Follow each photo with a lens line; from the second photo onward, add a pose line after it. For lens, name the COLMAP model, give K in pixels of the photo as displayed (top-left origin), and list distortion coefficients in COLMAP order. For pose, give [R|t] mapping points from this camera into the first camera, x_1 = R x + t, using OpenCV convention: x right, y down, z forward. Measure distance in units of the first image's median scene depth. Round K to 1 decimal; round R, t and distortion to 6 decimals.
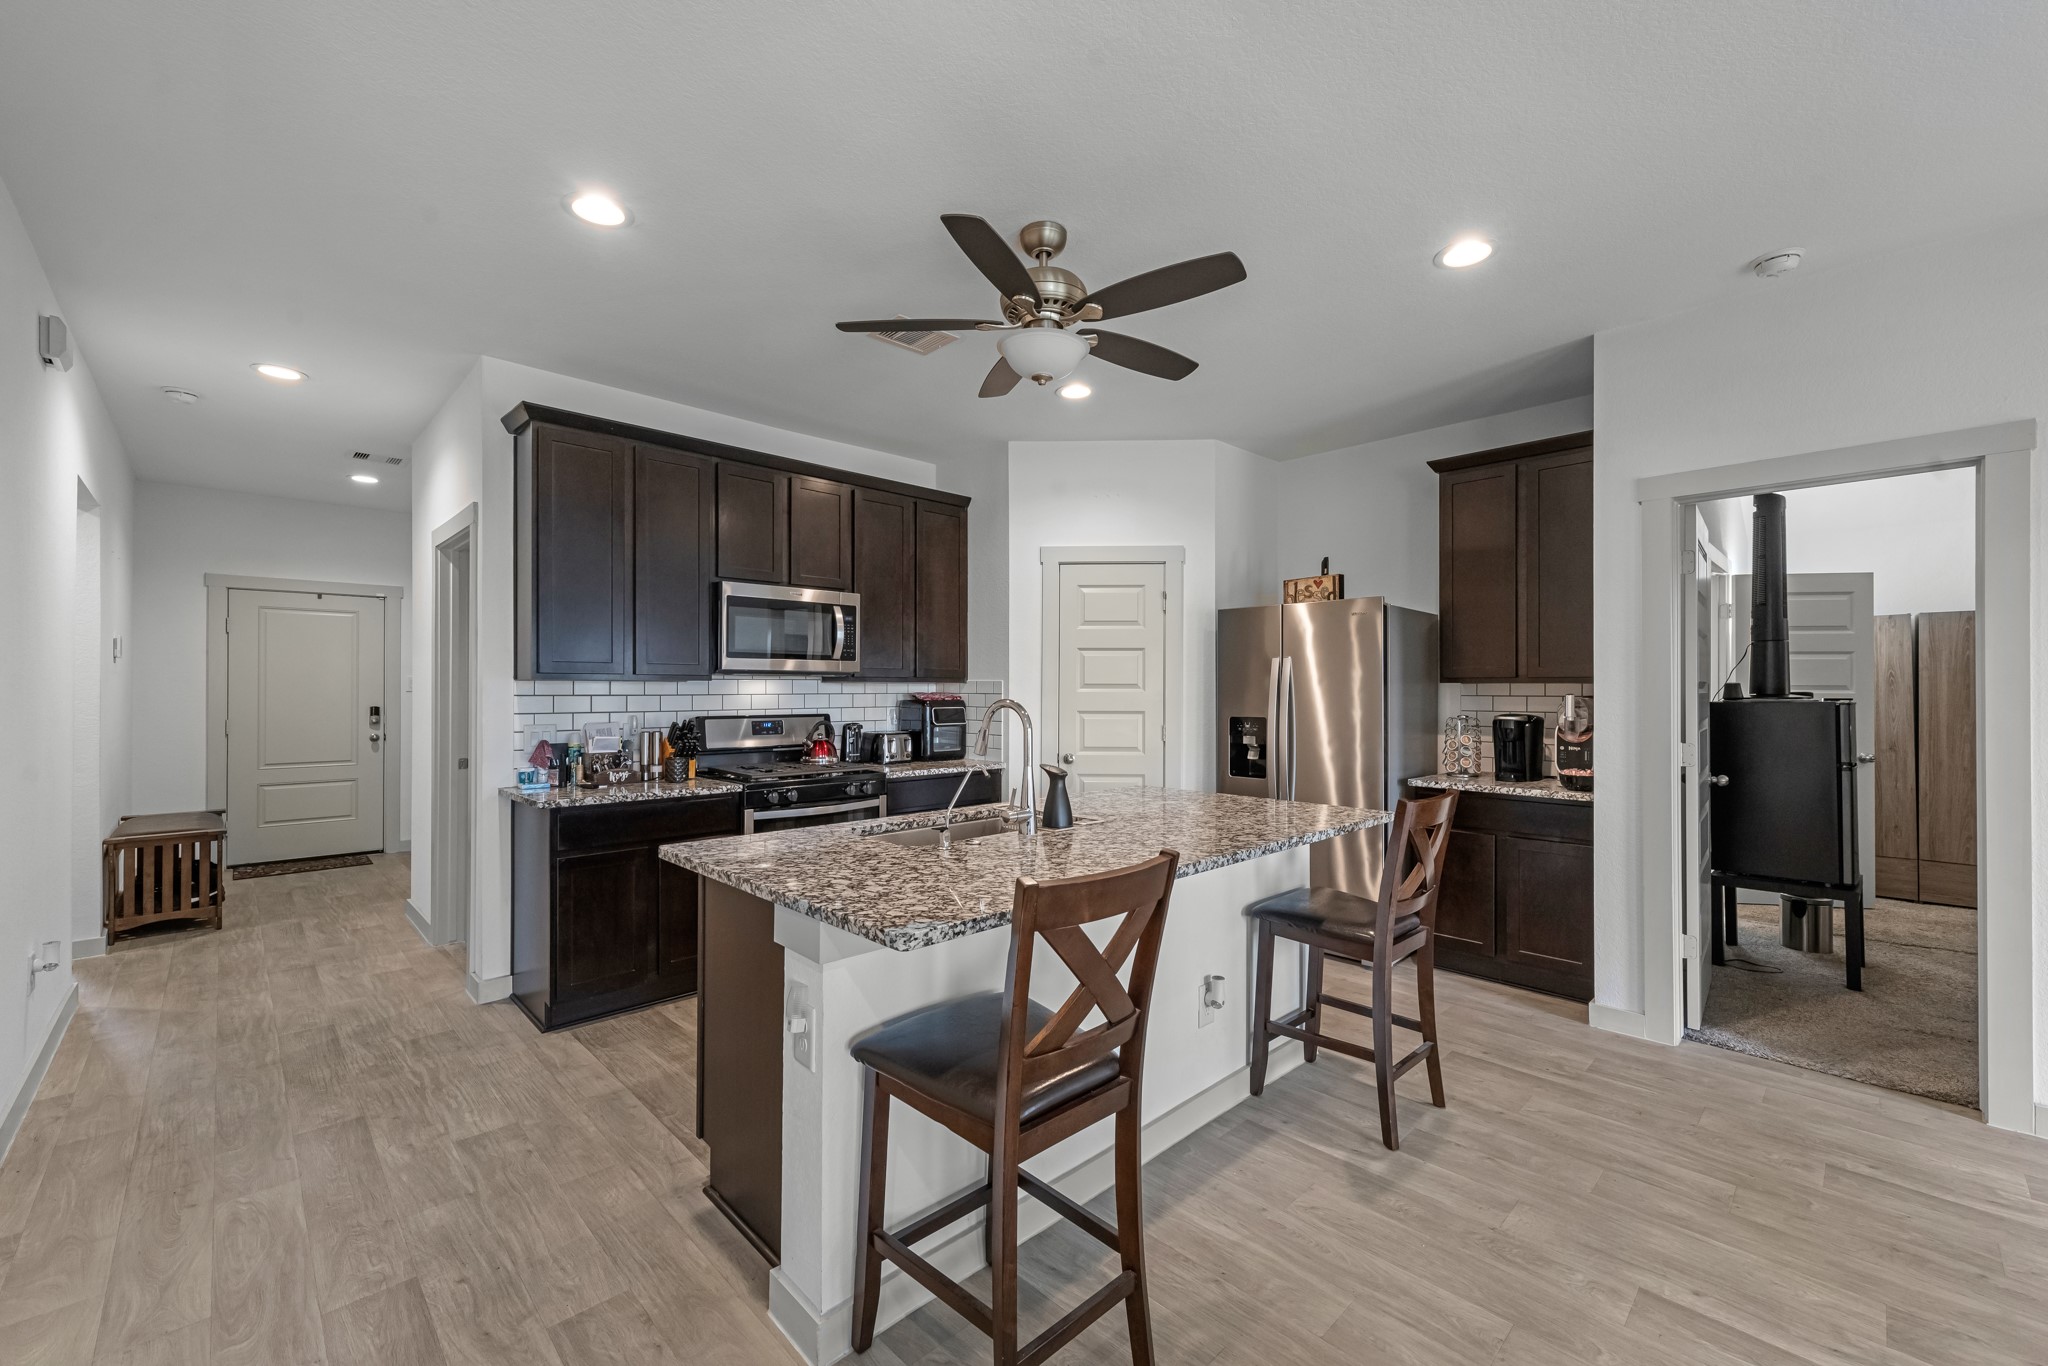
lens RADIAL K [[825.8, 0, 939.9], [0, 825.8, 682.9], [0, 0, 1]] dist [0.001109, 0.000087]
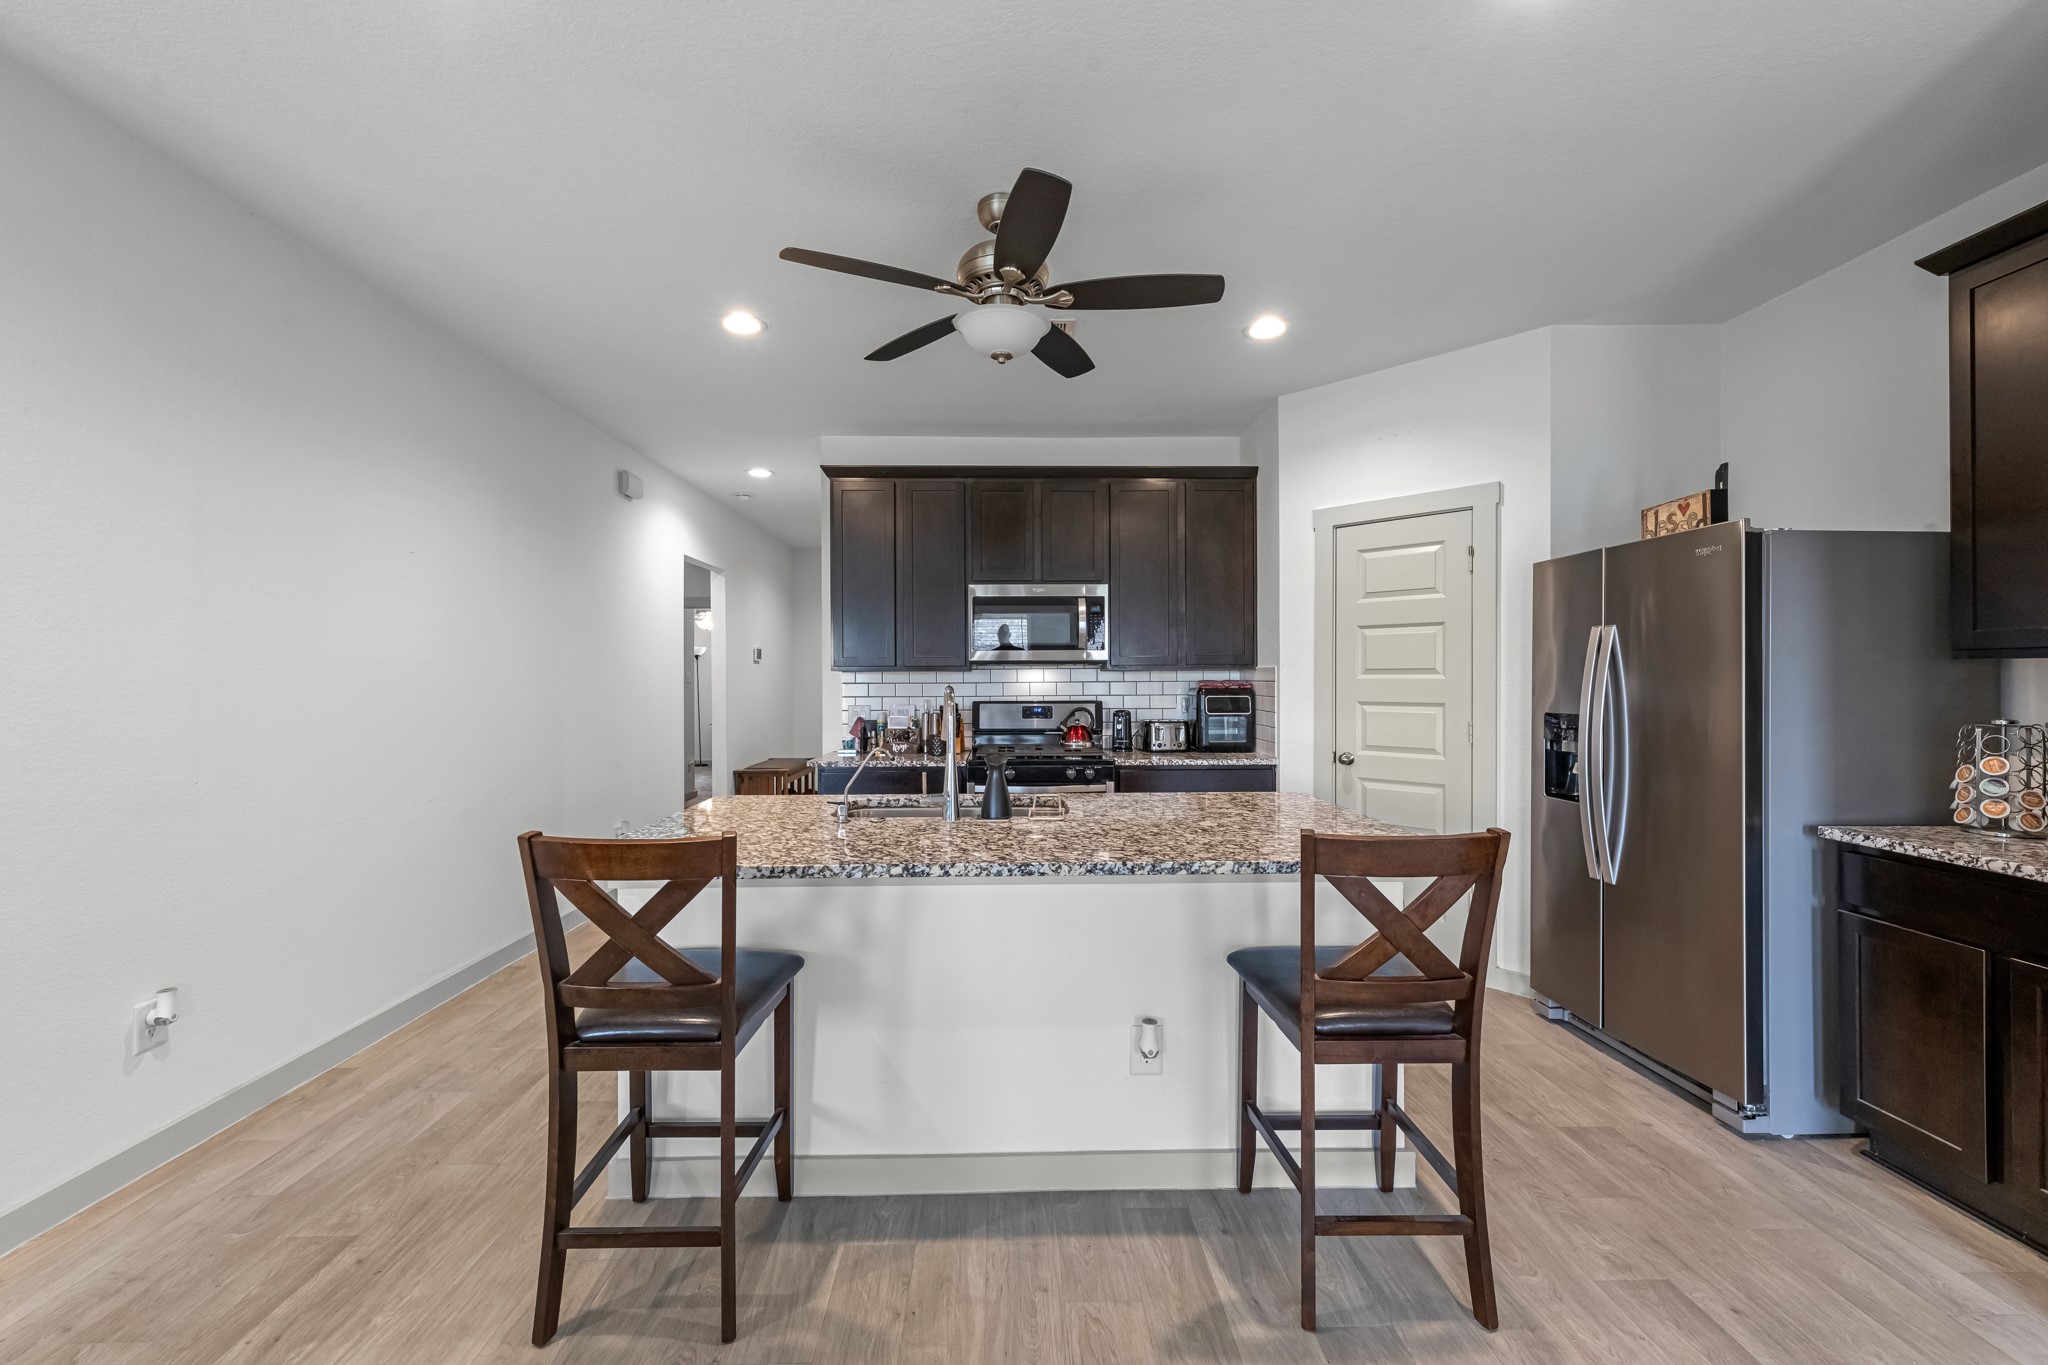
lens RADIAL K [[778.4, 0, 1024.0], [0, 778.4, 682.5], [0, 0, 1]] dist [0.000100, -0.000039]
pose [[0.755804, -0.001751, -0.654795, 0.462800], [0.009845, 0.999914, 0.008689, 0.004937], [0.654724, -0.013013, 0.755756, 0.202682]]
